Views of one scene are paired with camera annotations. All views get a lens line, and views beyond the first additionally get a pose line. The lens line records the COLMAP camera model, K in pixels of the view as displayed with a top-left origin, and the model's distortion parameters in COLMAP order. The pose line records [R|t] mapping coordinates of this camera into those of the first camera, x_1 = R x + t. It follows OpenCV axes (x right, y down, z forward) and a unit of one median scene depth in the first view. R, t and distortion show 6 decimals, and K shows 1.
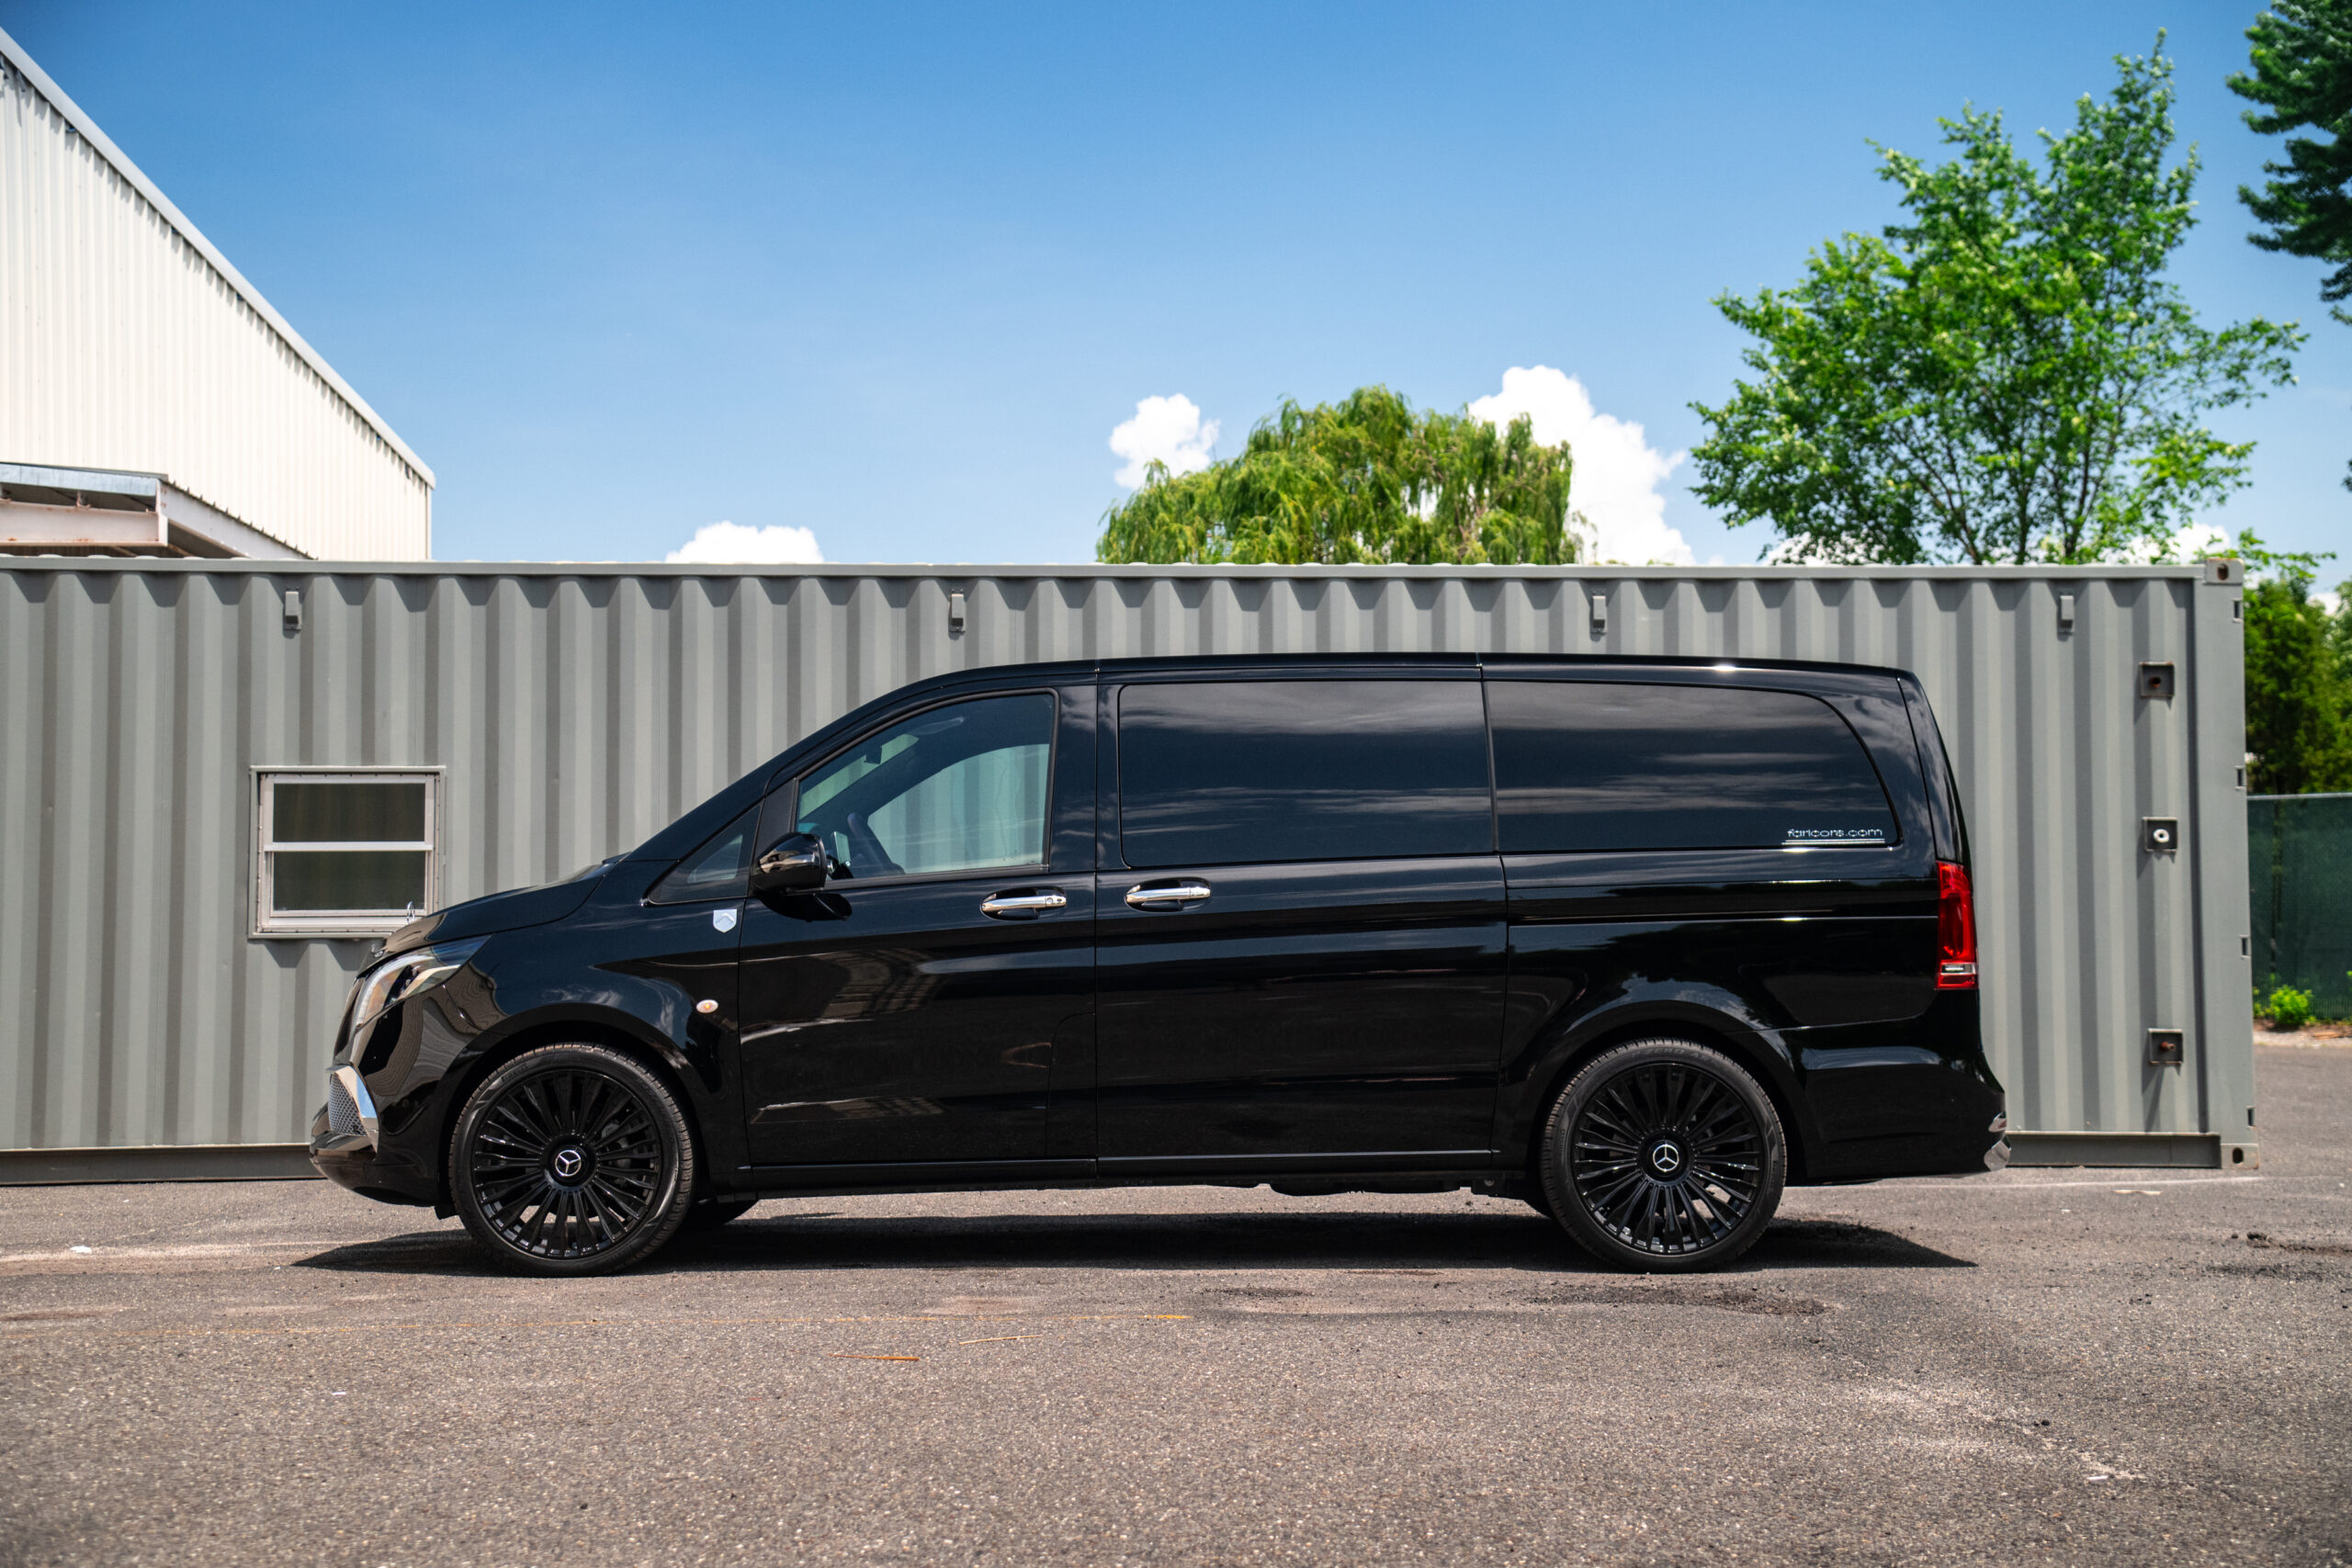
lens RADIAL K [[3026.8, 0, 1176.0], [0, 3026.8, 784.0], [0, 0, 1]] dist [0.235606, 0.019658]
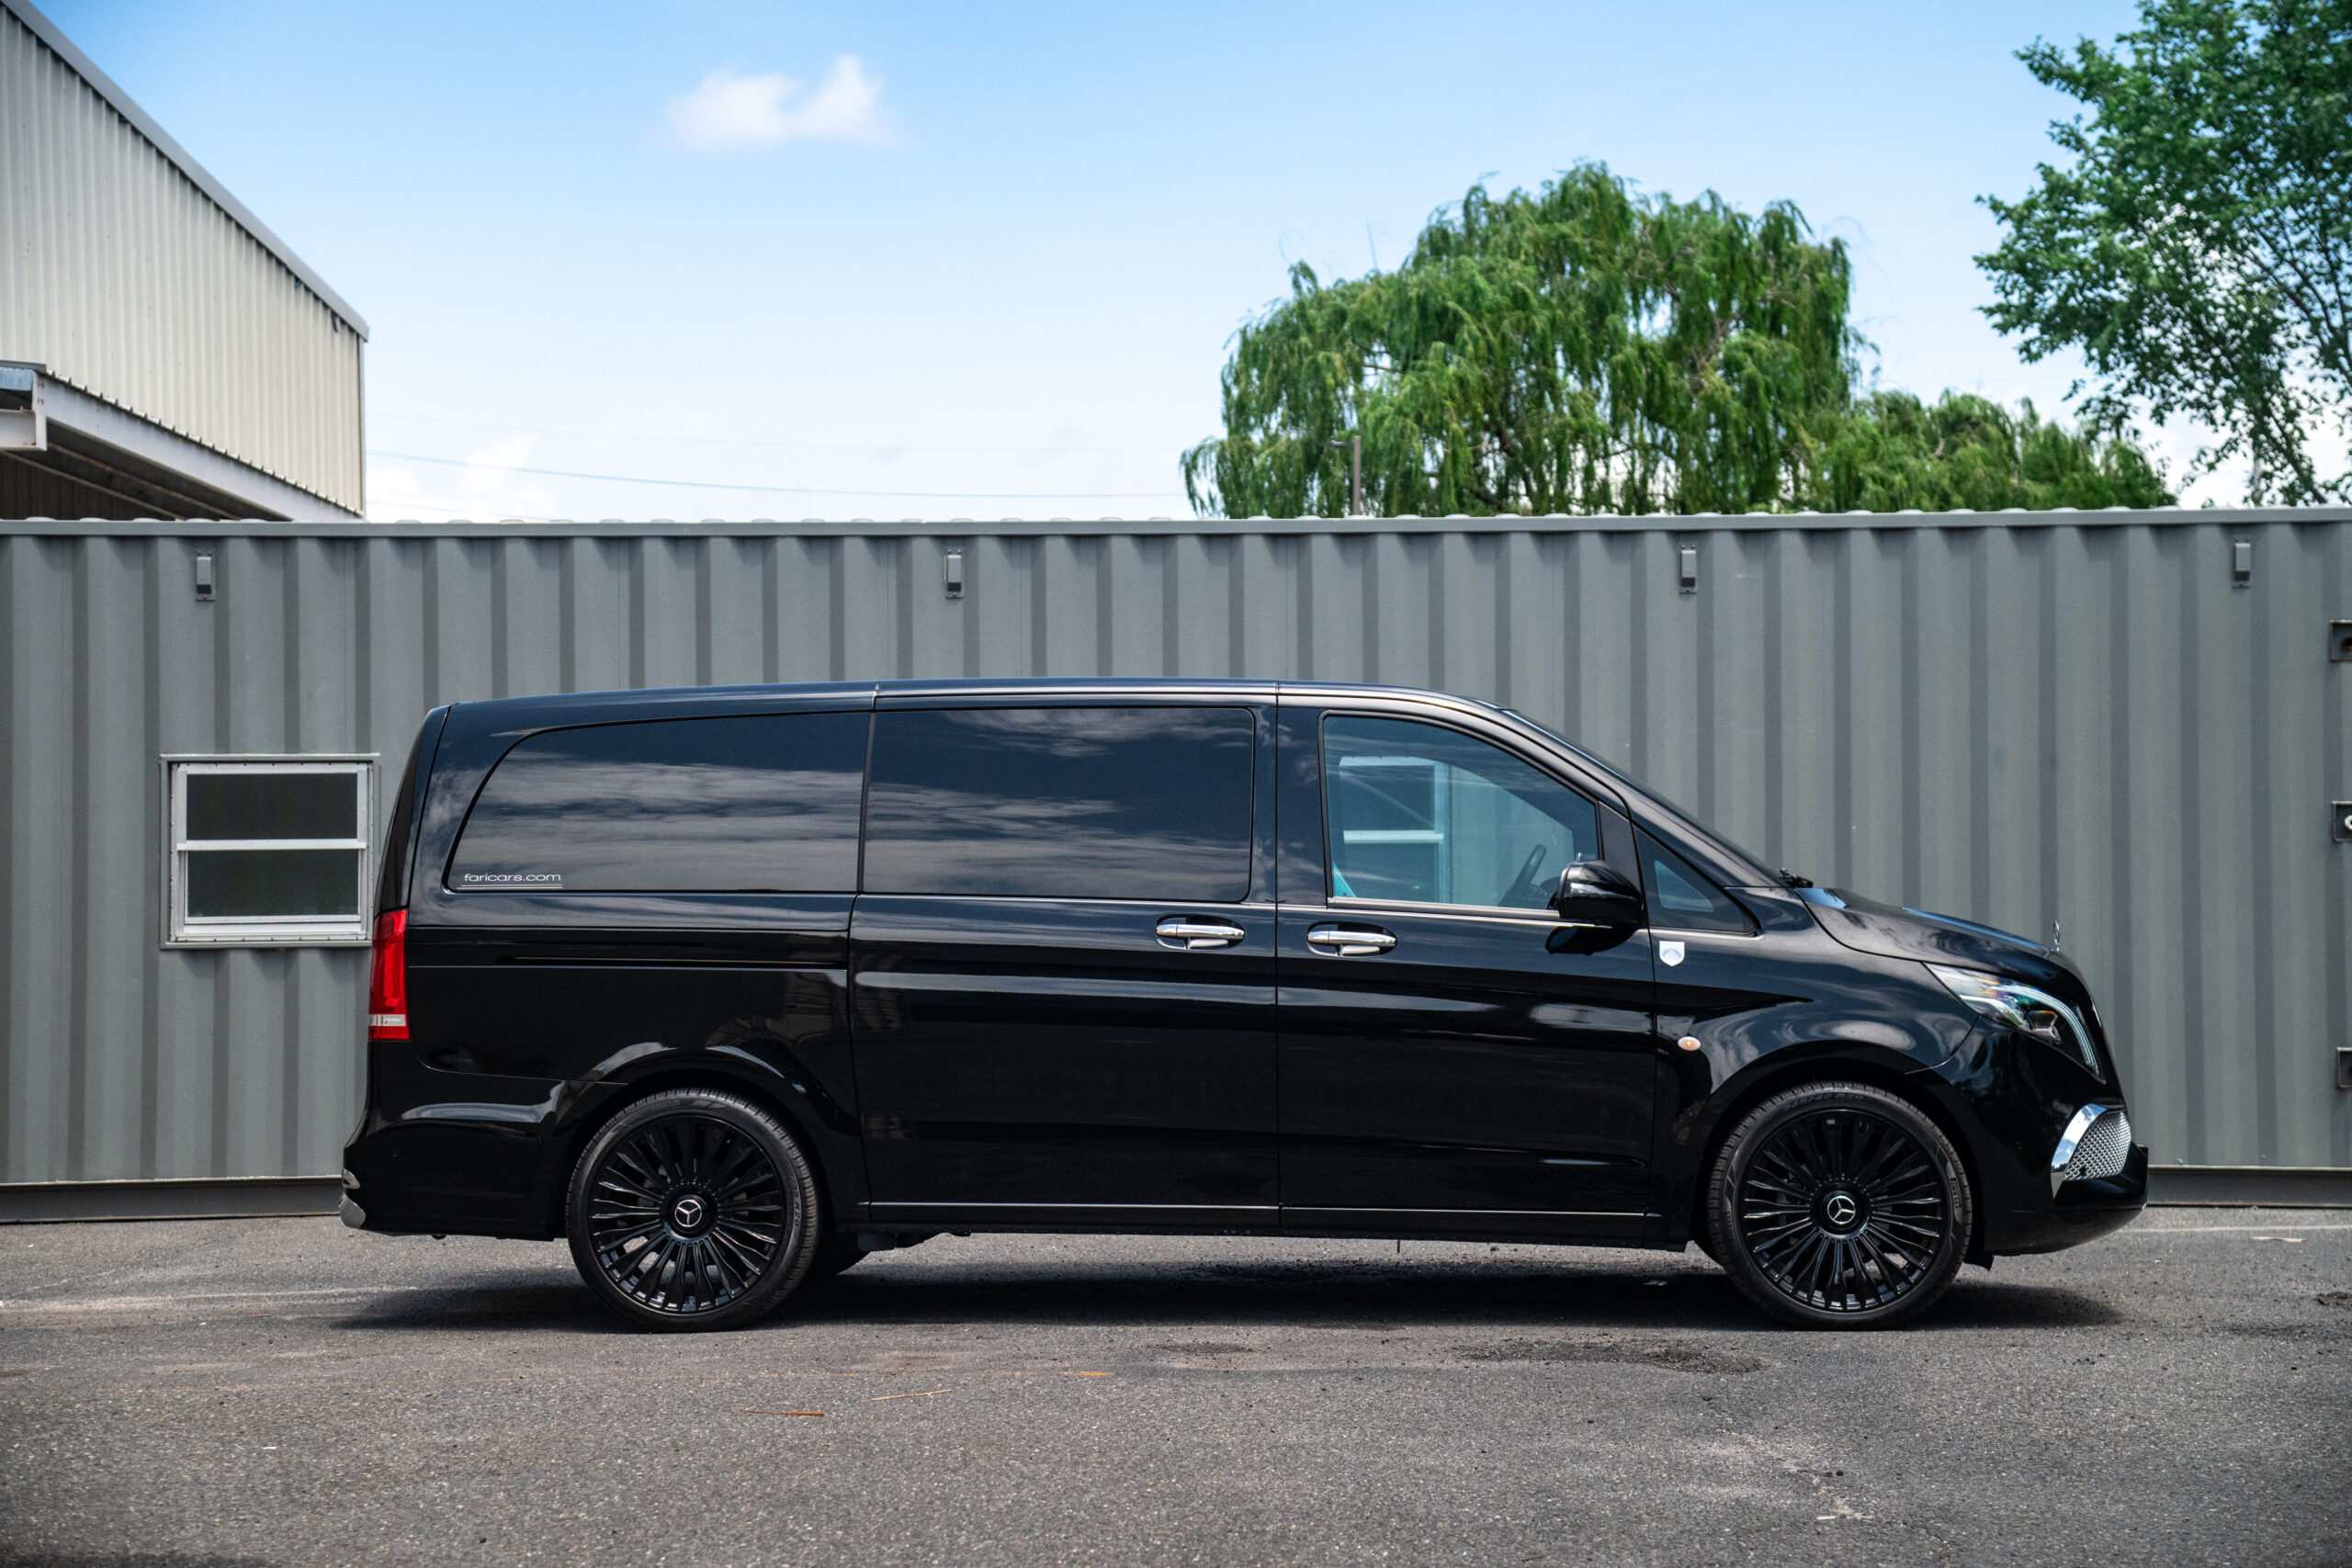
lens RADIAL K [[4033.5, 0, 1176.0], [0, 4033.5, 784.0], [0, 0, 1]] dist [0.427891, 0.248486]
pose [[0.998950, -0.004406, -0.045600, 0.046081], [0.005773, 0.999537, 0.029887, -0.031025], [0.045447, -0.030119, 0.998513, -0.174030]]
